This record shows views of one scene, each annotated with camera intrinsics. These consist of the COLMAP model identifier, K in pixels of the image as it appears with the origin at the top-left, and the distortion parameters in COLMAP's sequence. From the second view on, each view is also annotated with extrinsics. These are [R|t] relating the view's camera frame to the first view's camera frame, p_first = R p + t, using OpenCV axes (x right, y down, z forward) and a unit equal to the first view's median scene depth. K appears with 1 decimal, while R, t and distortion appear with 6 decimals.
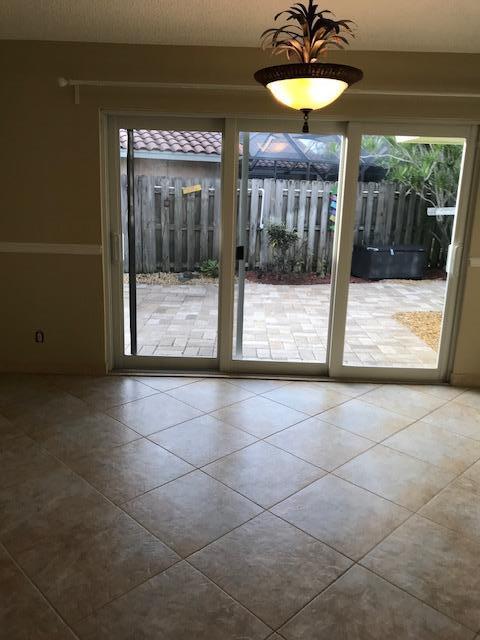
lens RADIAL K [[532.5, 0, 239.5], [0, 532.5, 317.2], [0, 0, 1]] dist [0.025563, -0.043036]
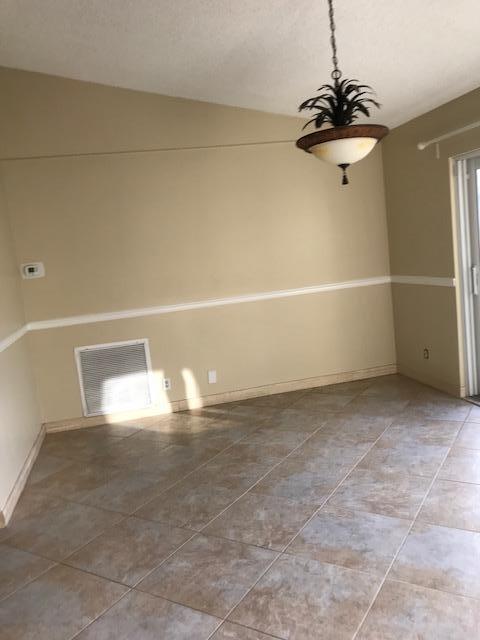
lens RADIAL K [[532.5, 0, 238.9], [0, 532.5, 321.9], [0, 0, 1]] dist [0.025563, -0.043036]
pose [[0.199234, 0.074487, -0.977117, 0.809809], [-0.109406, 0.992564, 0.053356, -0.060208], [0.973825, 0.096273, 0.205902, 0.379570]]
